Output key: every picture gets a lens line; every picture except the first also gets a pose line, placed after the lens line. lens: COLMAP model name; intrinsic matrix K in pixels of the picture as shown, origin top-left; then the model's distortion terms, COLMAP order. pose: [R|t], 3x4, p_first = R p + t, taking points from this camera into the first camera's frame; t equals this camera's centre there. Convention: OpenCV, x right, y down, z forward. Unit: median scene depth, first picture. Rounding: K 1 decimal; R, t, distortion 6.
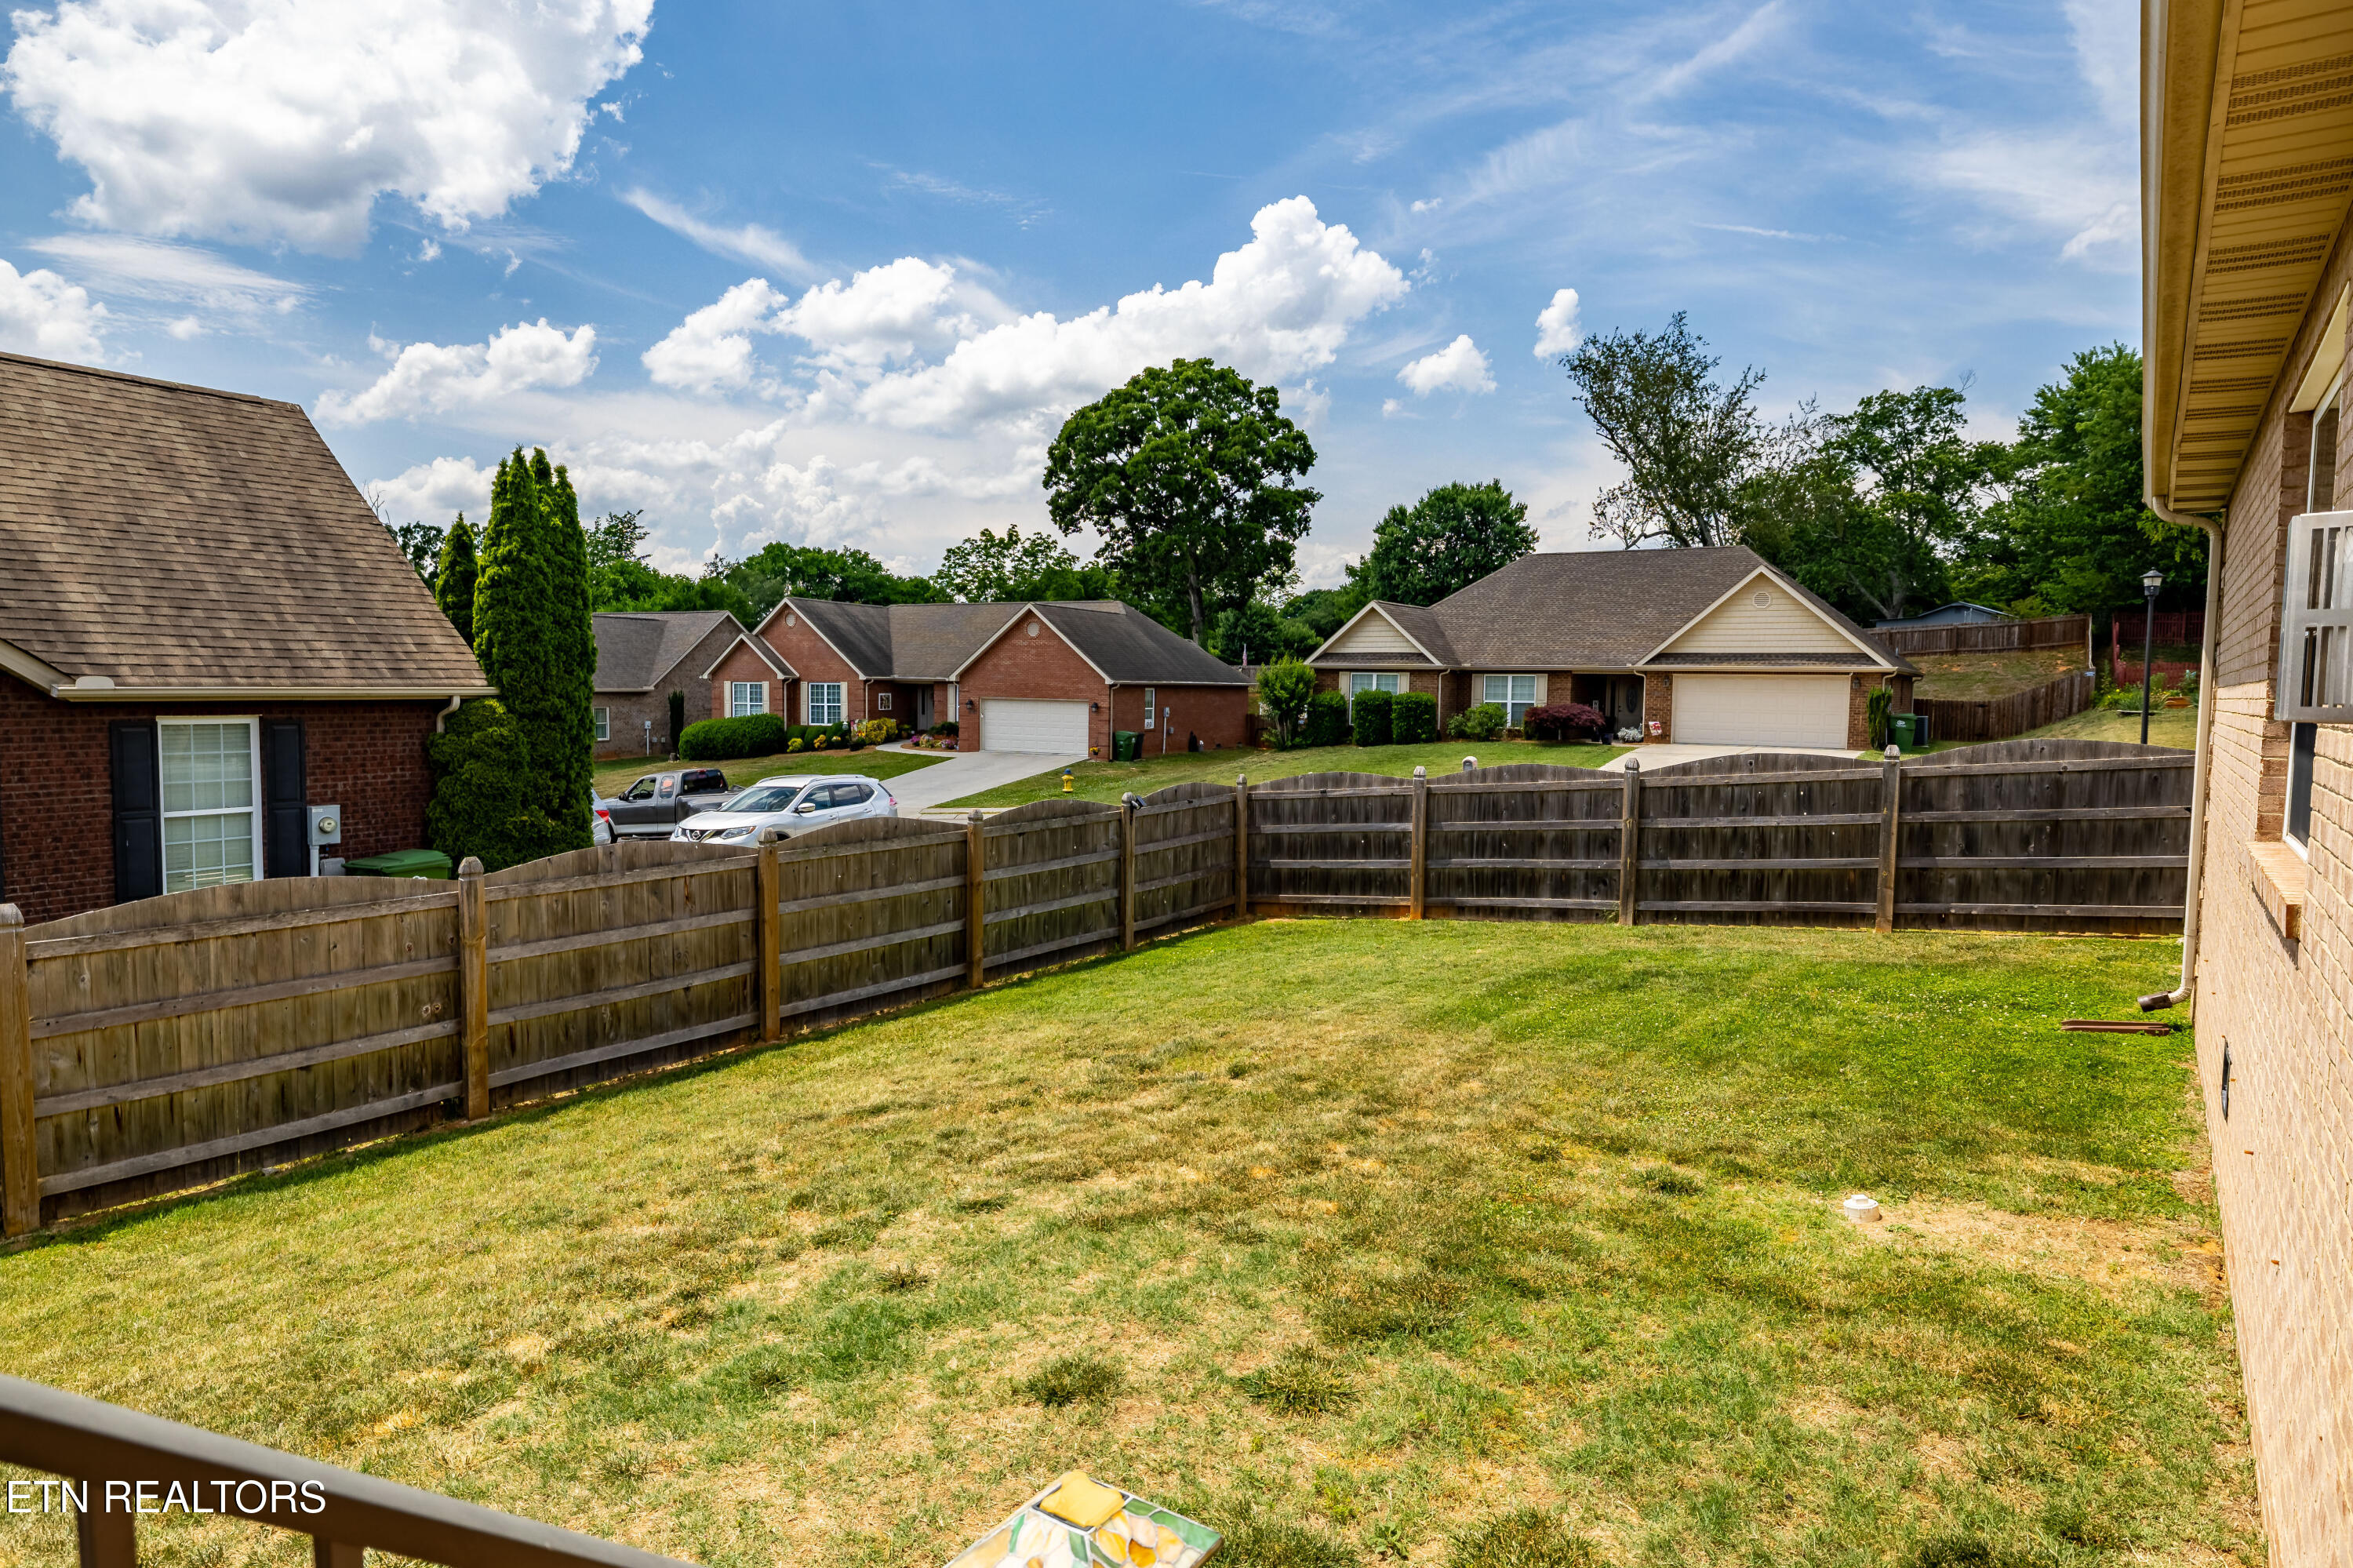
lens RADIAL K [[1323.2, 0, 1228.2], [0, 1323.2, 779.4], [0, 0, 1]] dist [0.000508, -0.000278]
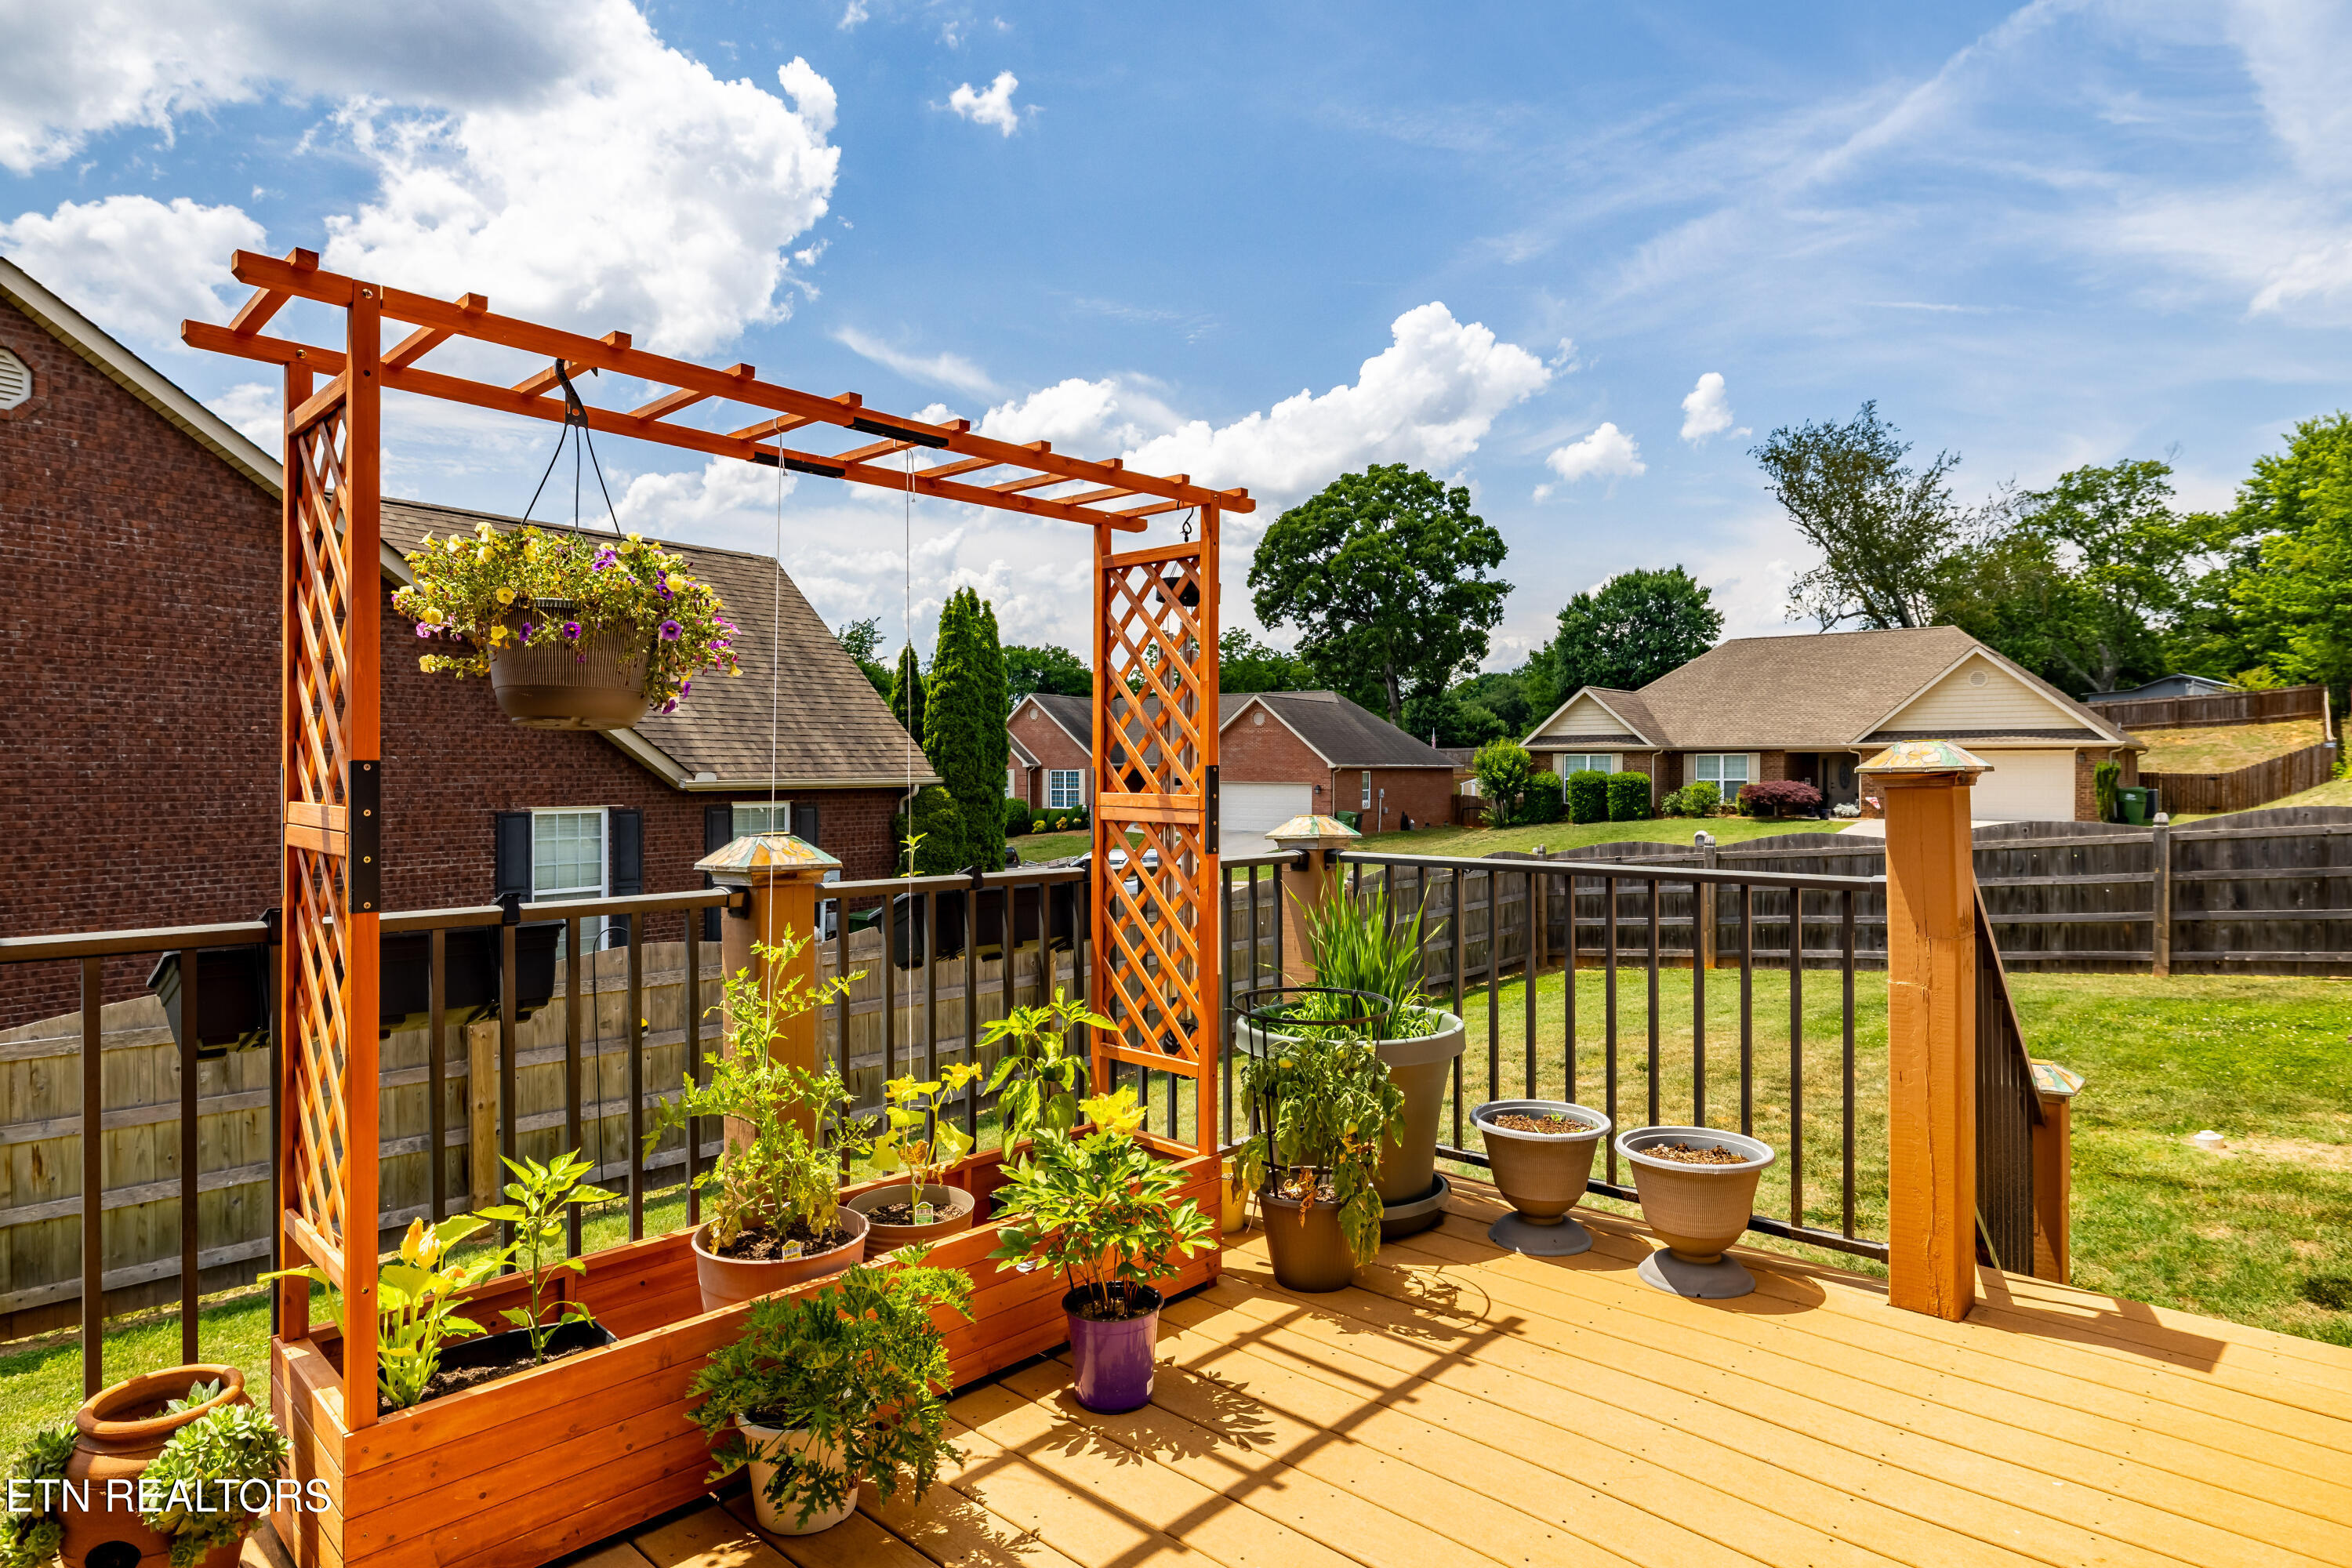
lens RADIAL K [[1297.6, 0, 1212.0], [0, 1297.6, 774.5], [0, 0, 1]] dist [-0.003963, 0.000627]
pose [[0.991063, -0.012181, -0.132840, -0.042810], [0.003345, 0.997778, -0.066541, 0.003352], [0.133355, 0.065502, 0.988901, -0.058070]]
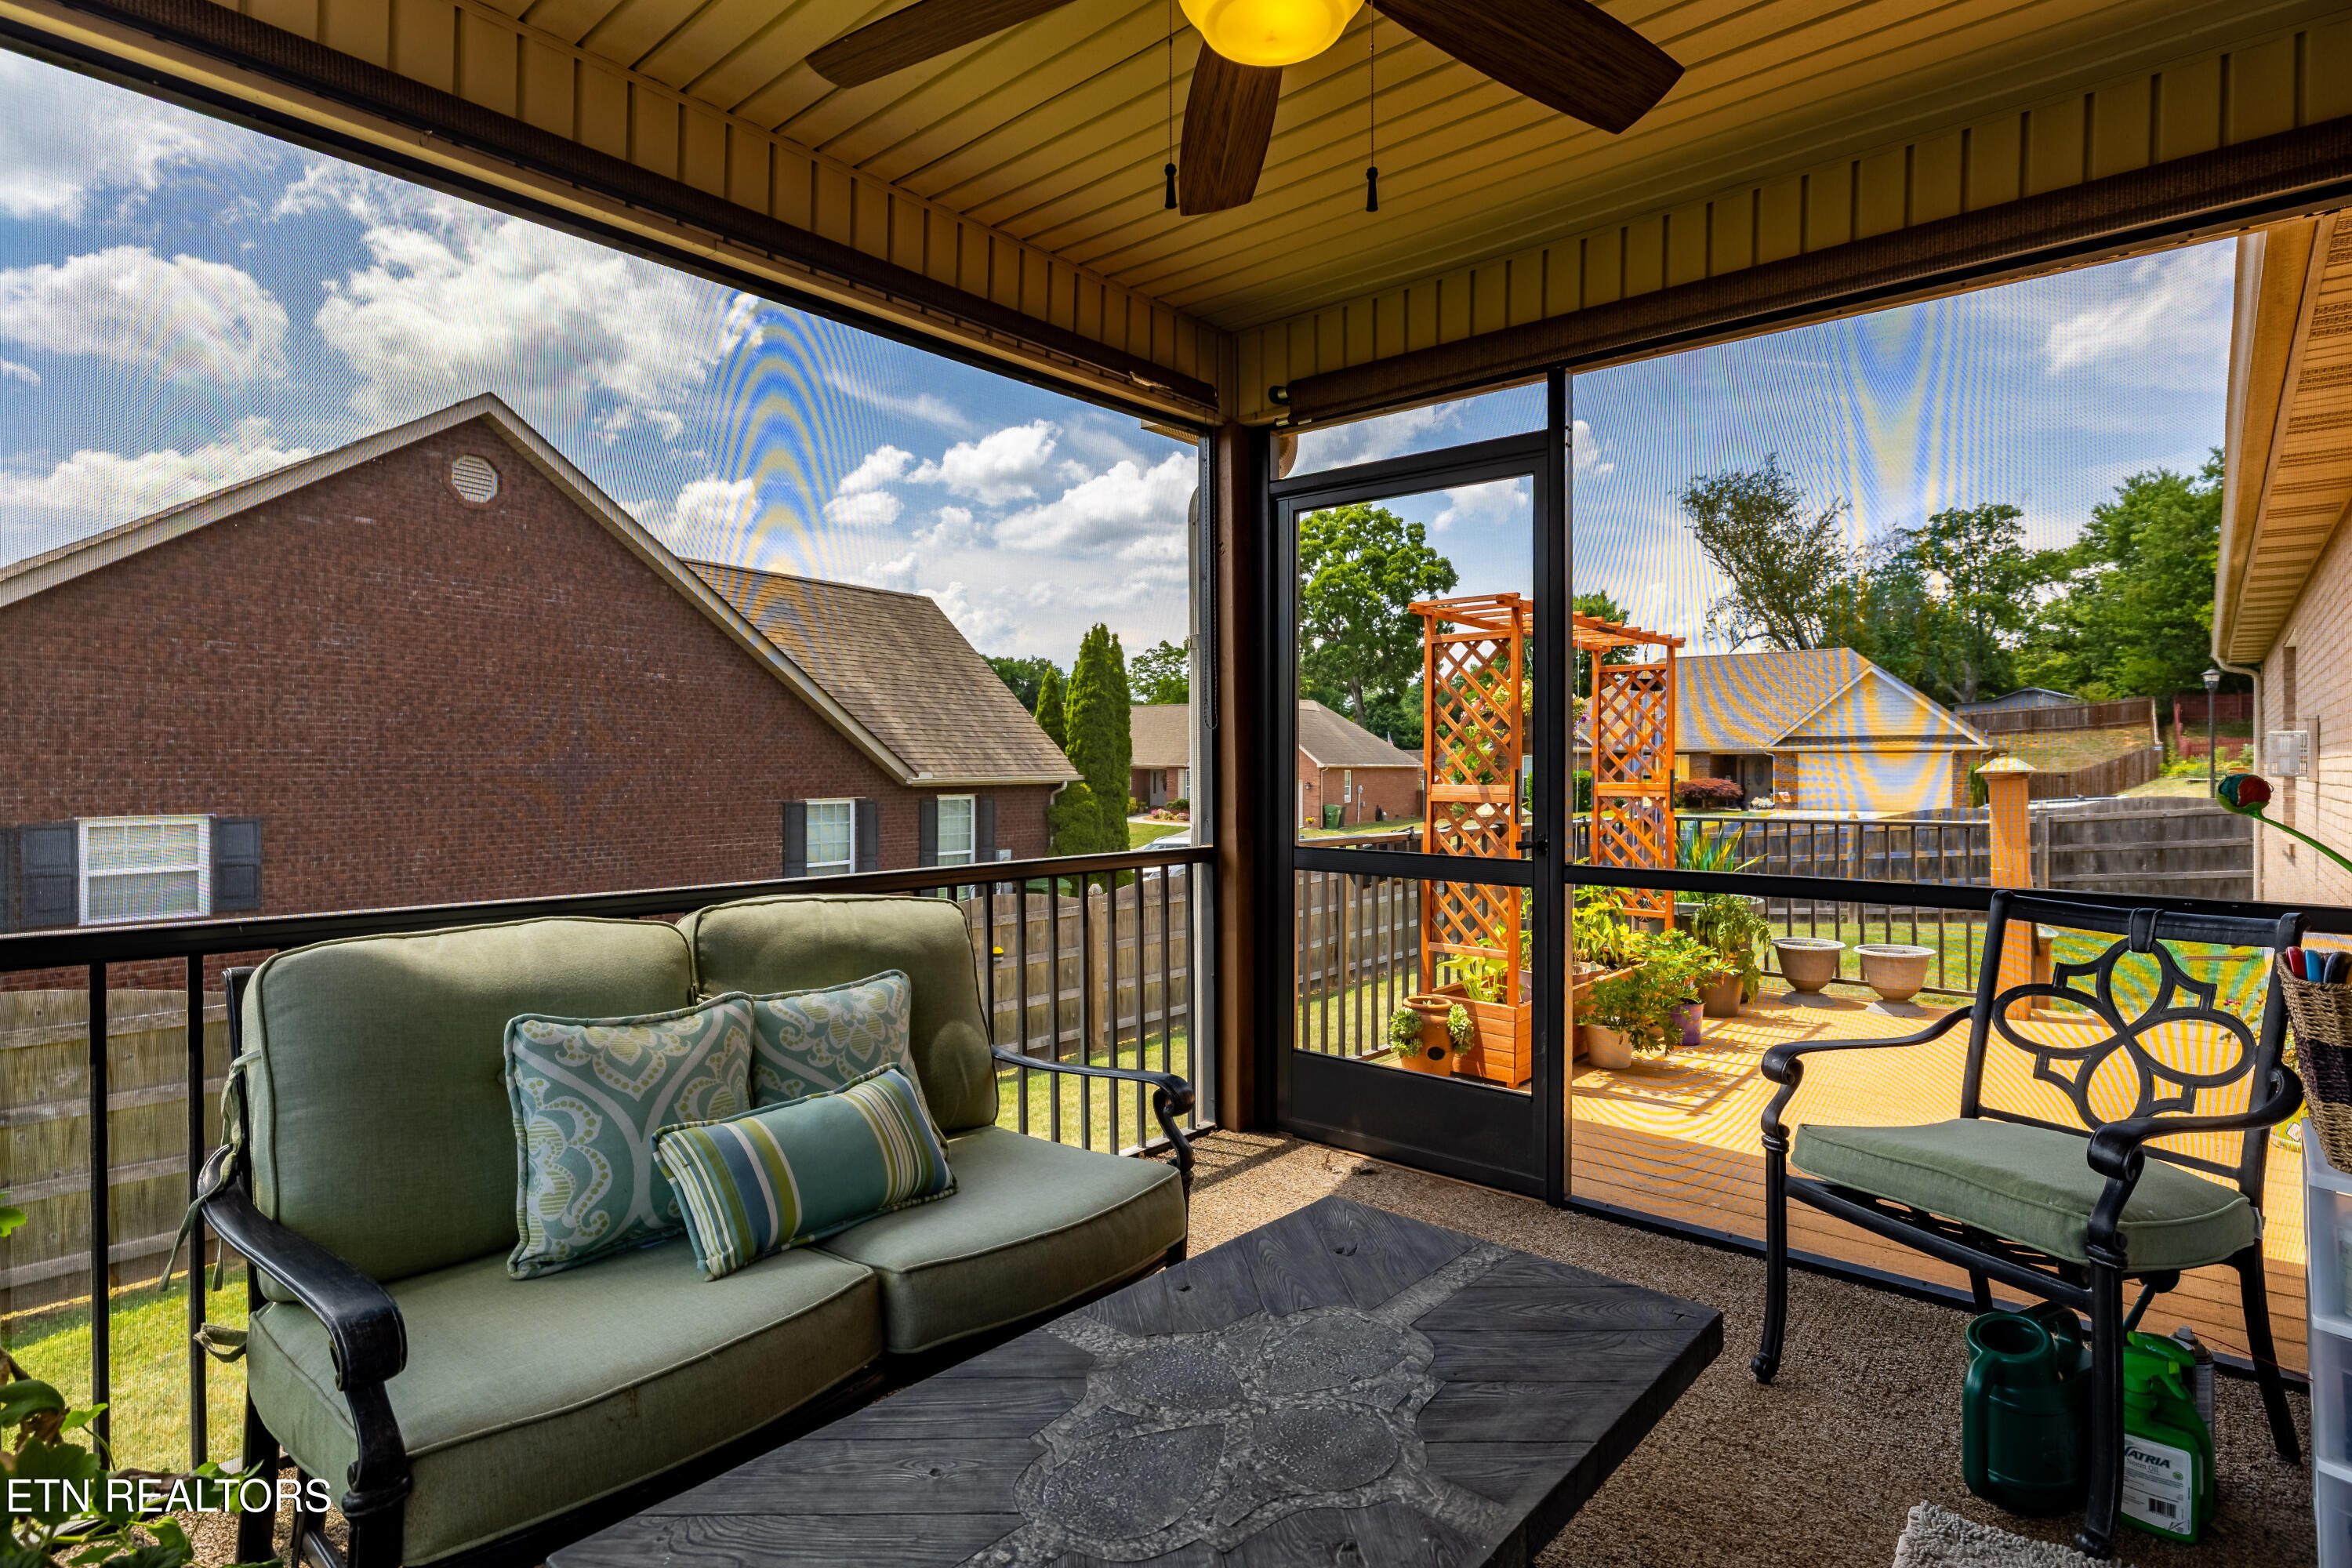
lens RADIAL K [[1180.9, 0, 1187.8], [0, 1180.9, 773.1], [0, 0, 1]] dist [-0.012684, 0.000181]
pose [[0.993989, -0.012526, -0.108762, -0.087375], [0.005324, 0.997789, -0.066251, 0.006741], [0.109351, 0.065274, 0.991858, -0.120042]]
